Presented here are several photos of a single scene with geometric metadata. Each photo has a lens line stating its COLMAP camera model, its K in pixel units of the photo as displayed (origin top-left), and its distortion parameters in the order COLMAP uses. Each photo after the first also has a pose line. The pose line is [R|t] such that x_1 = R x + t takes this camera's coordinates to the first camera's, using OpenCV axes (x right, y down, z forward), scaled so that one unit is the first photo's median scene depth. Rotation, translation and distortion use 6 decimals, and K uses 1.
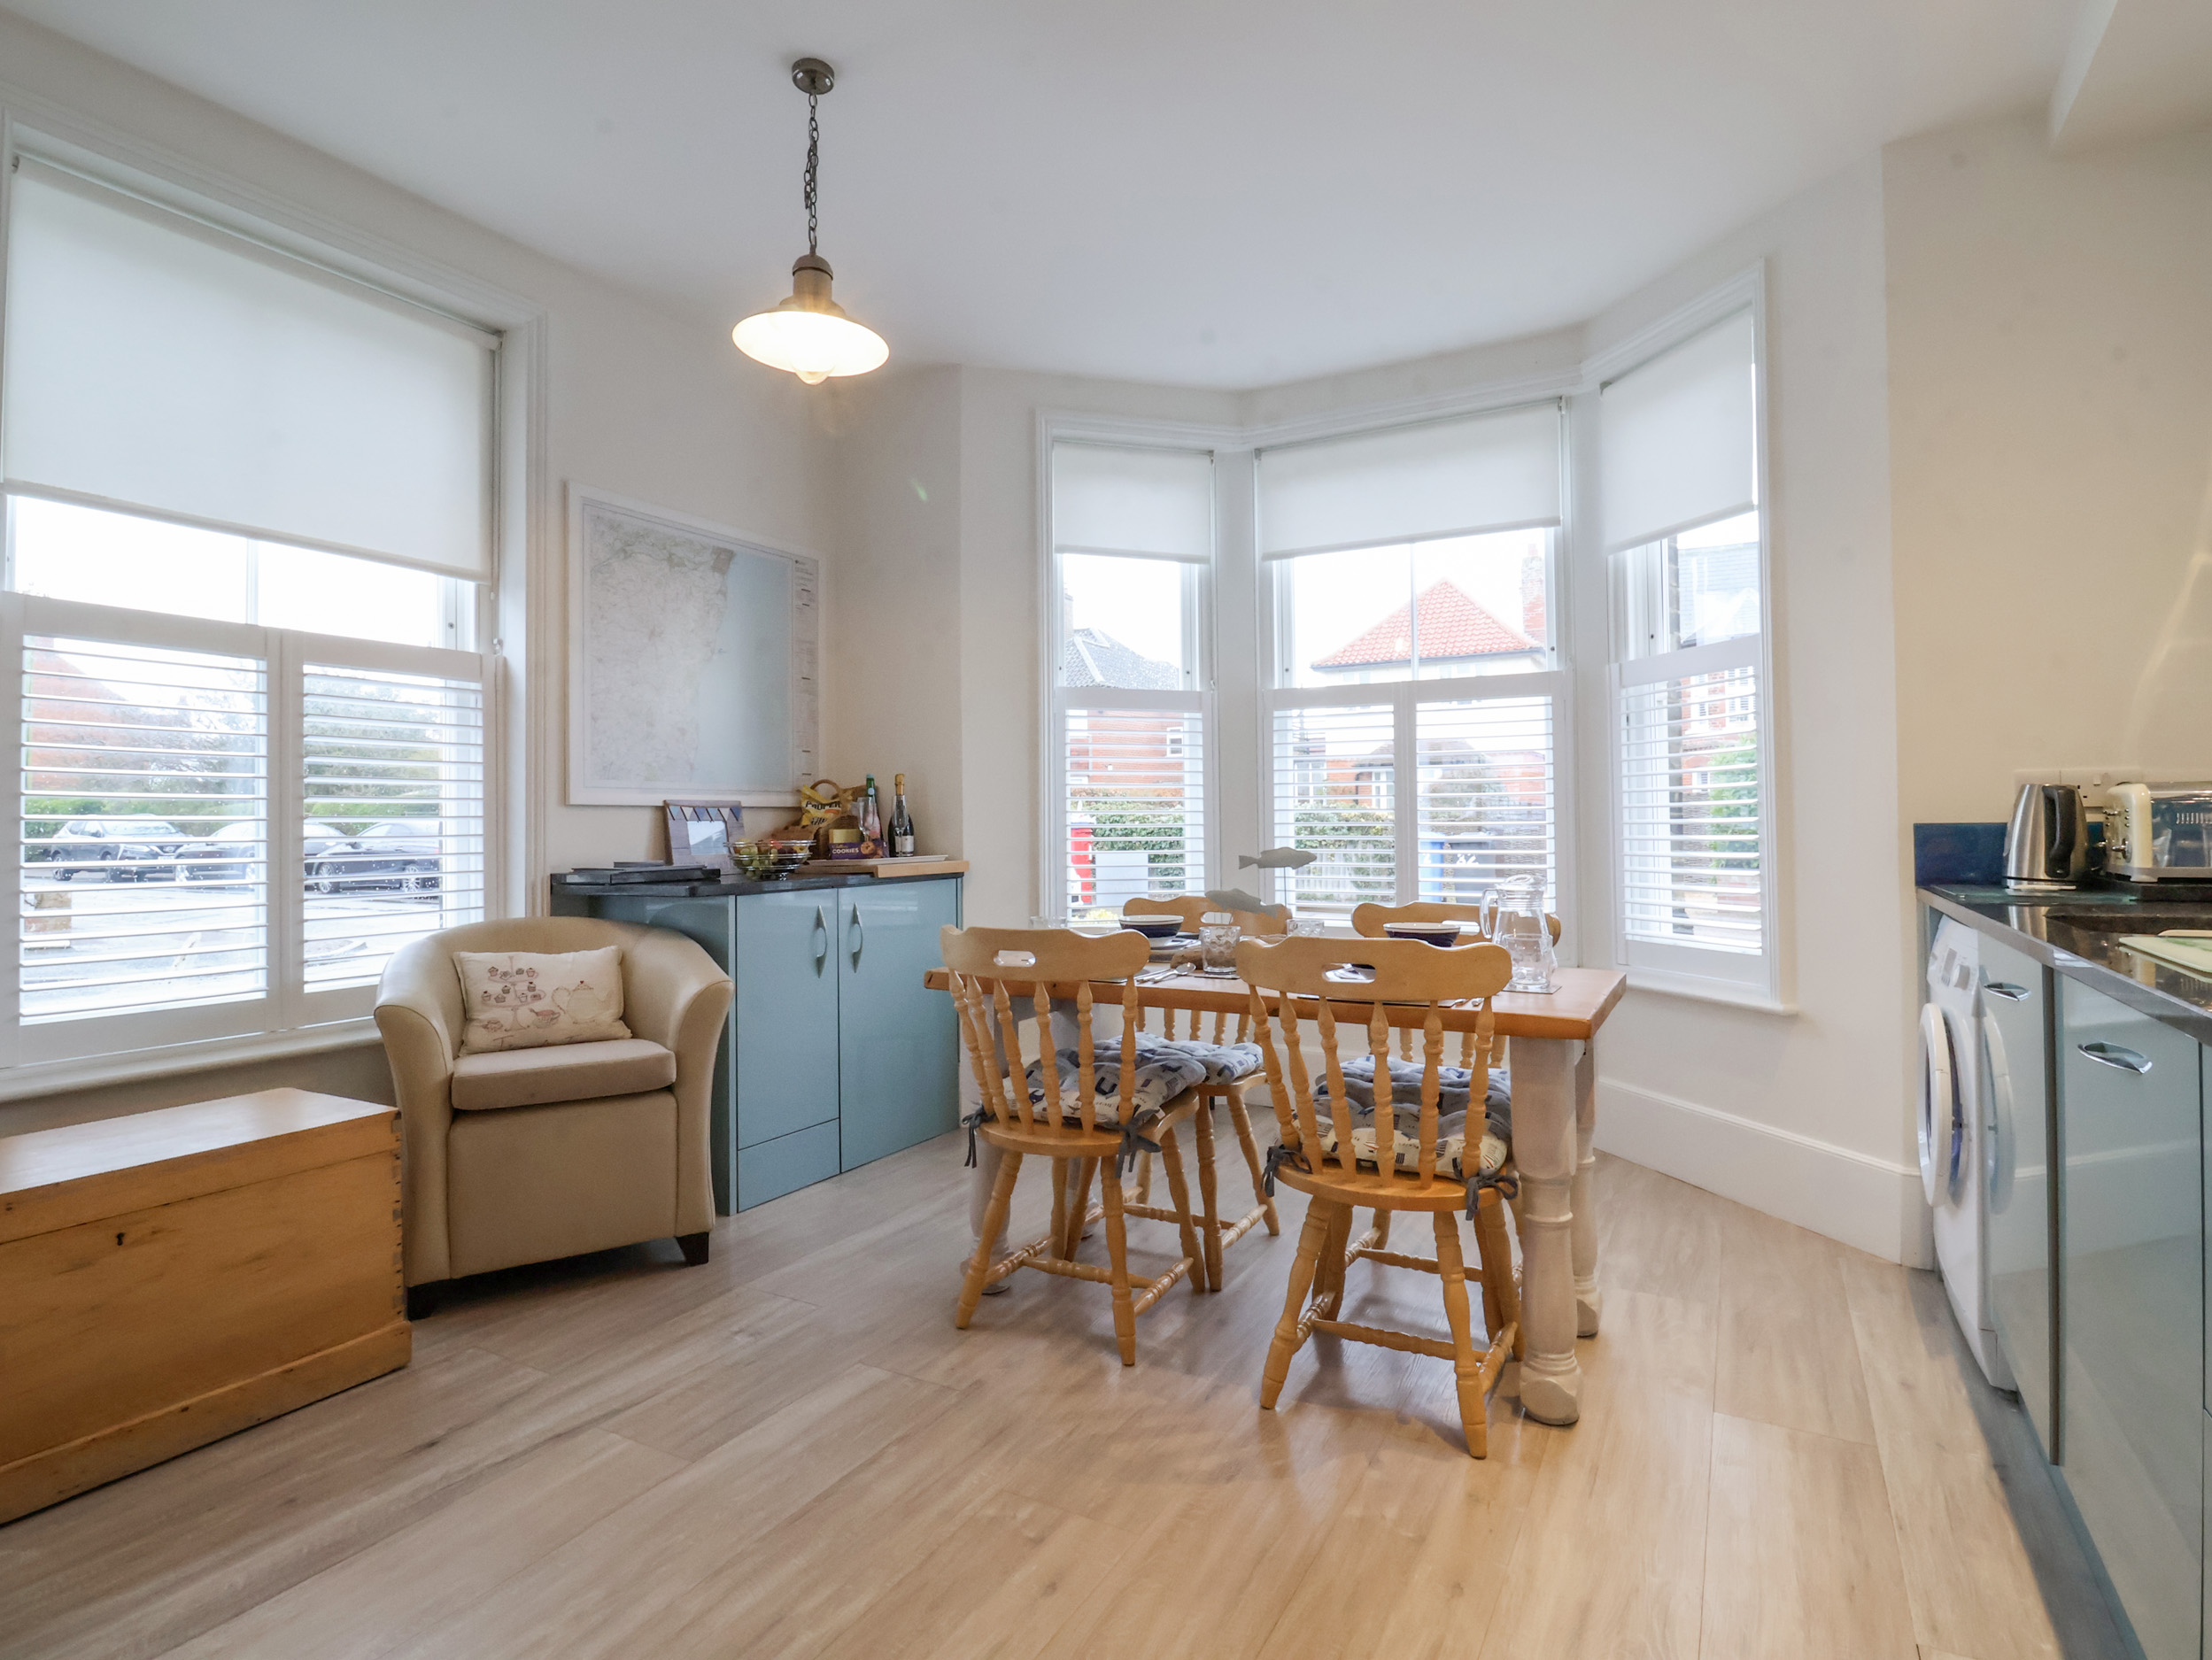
lens RADIAL K [[1142.3, 0, 1123.9], [0, 1142.3, 798.4], [0, 0, 1]] dist [-0.000167, -0.017224]
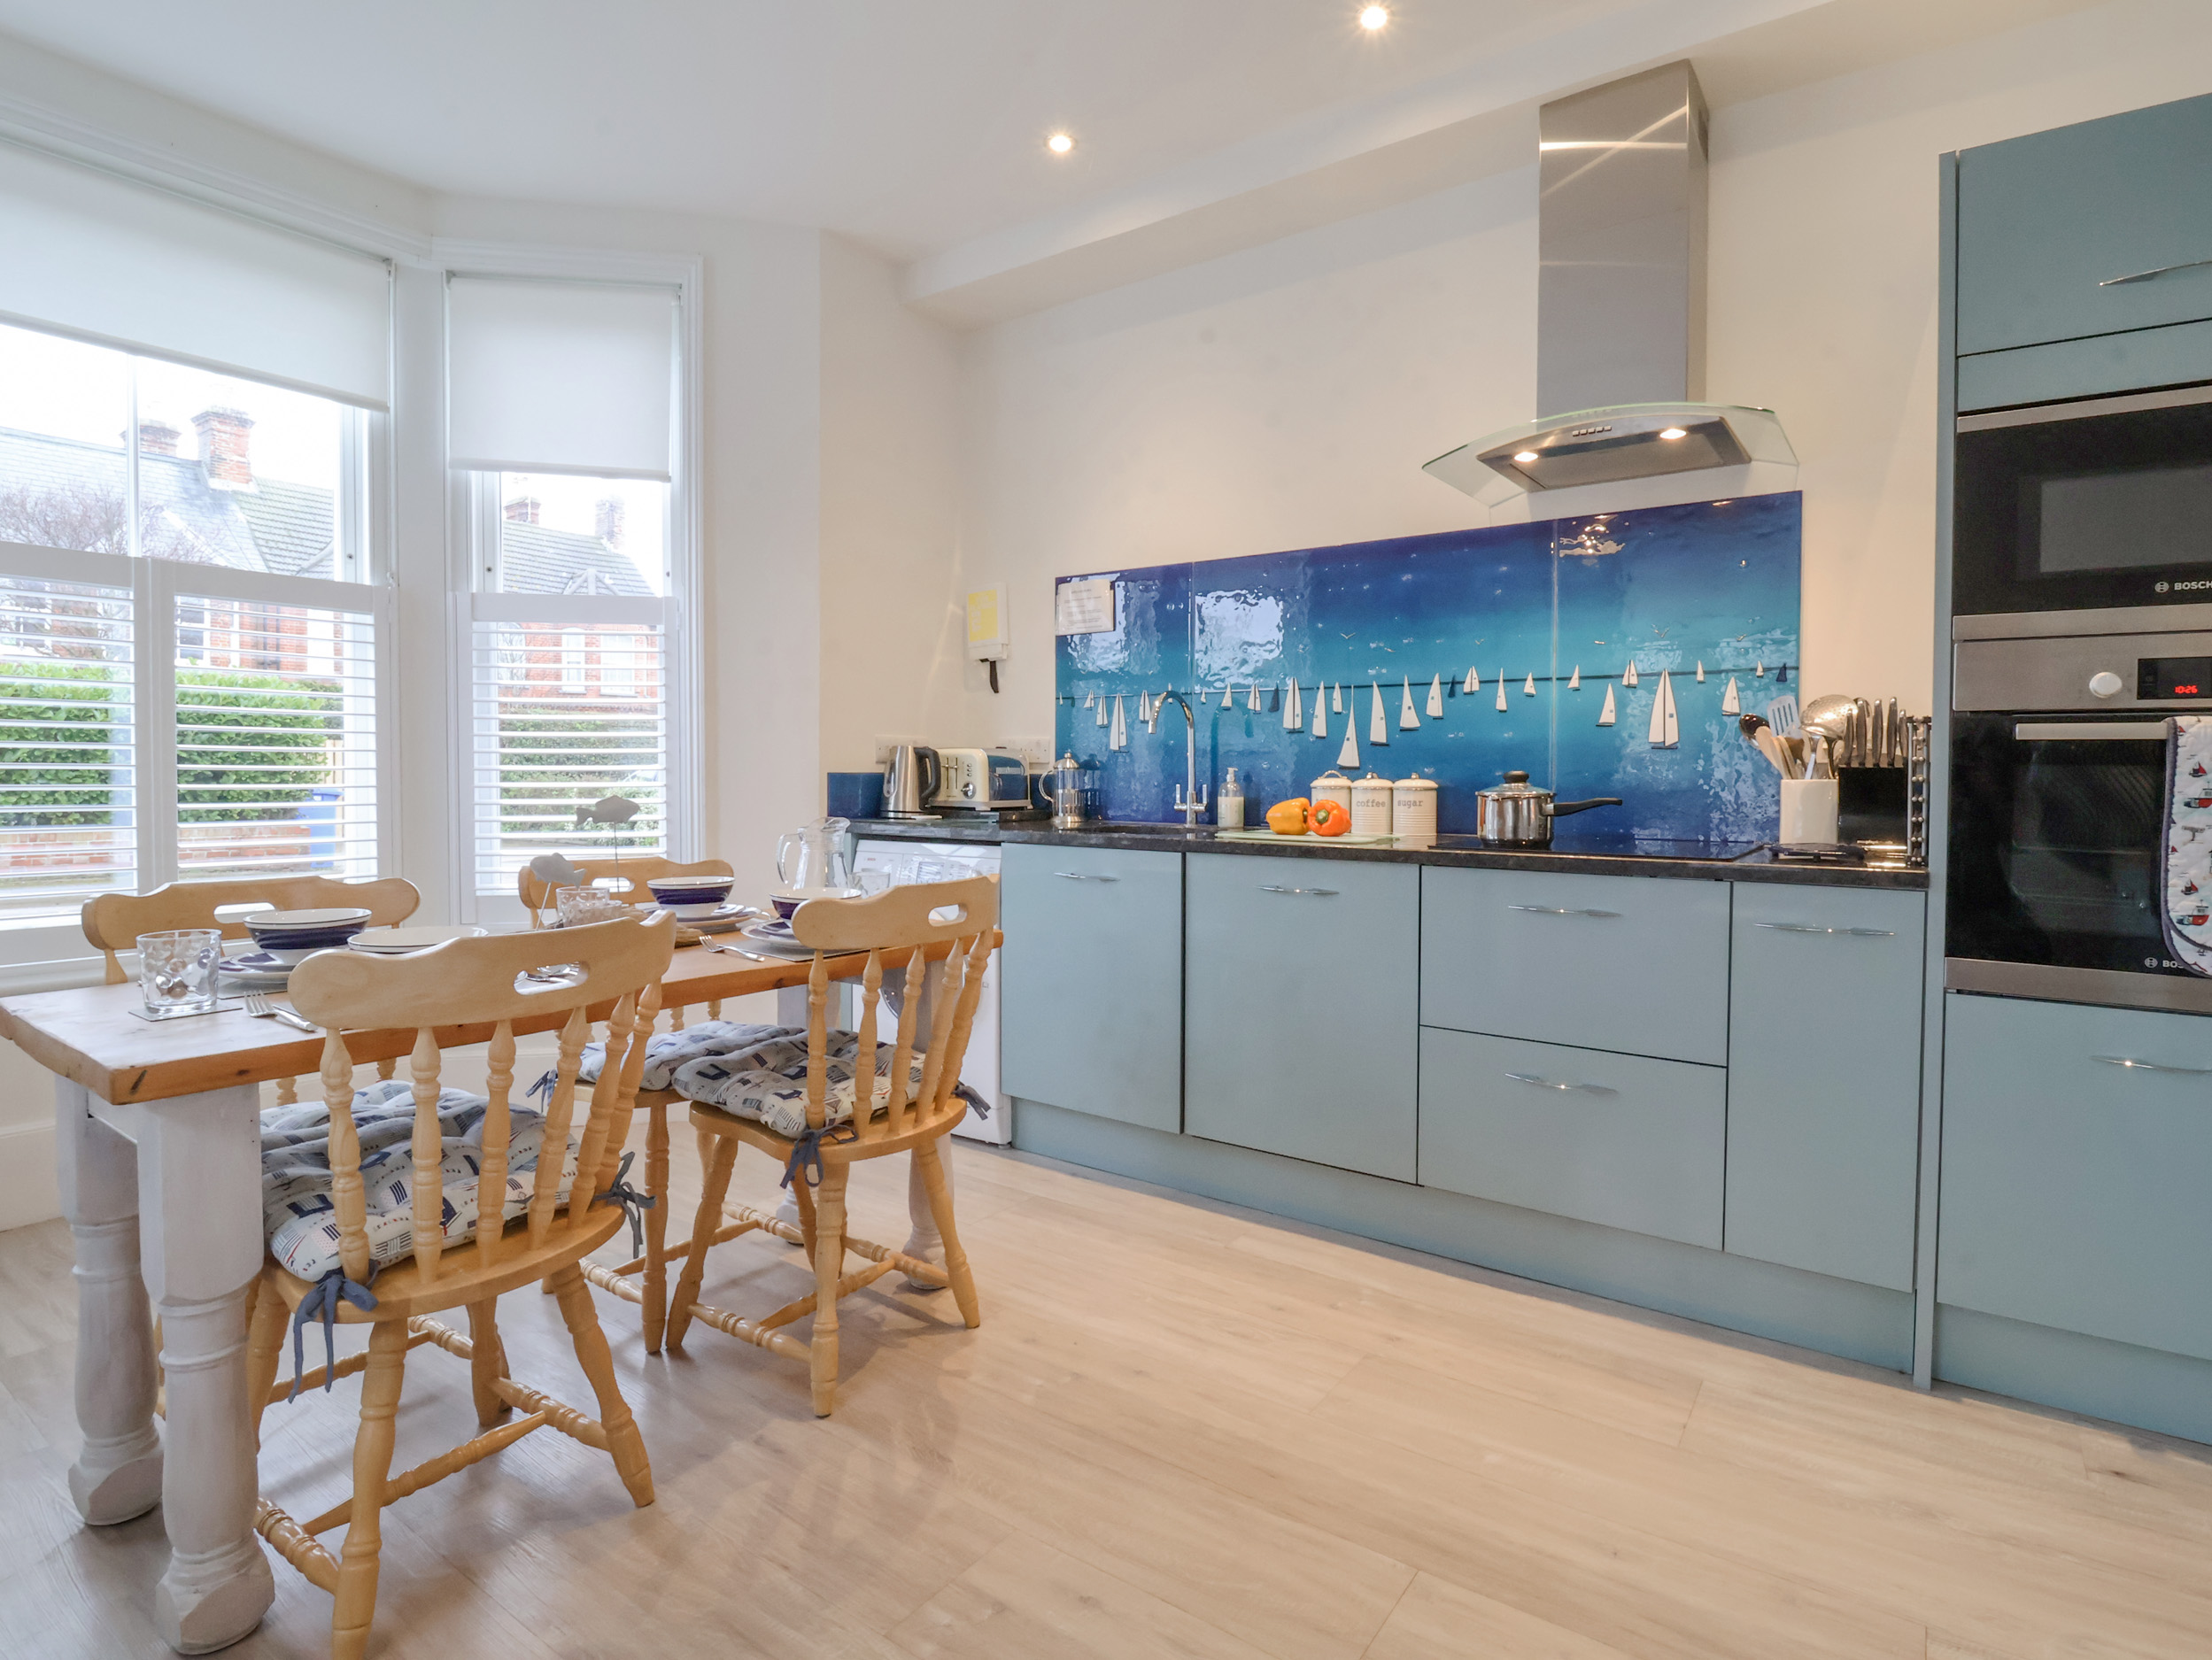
lens RADIAL K [[1142.3, 0, 1123.9], [0, 1142.3, 798.4], [0, 0, 1]] dist [-0.000167, -0.017224]
pose [[0.117737, -0.014449, 0.992940, -0.636200], [-0.028409, 0.999436, 0.017912, 0.021733], [-0.992638, -0.030318, 0.117260, 0.585810]]
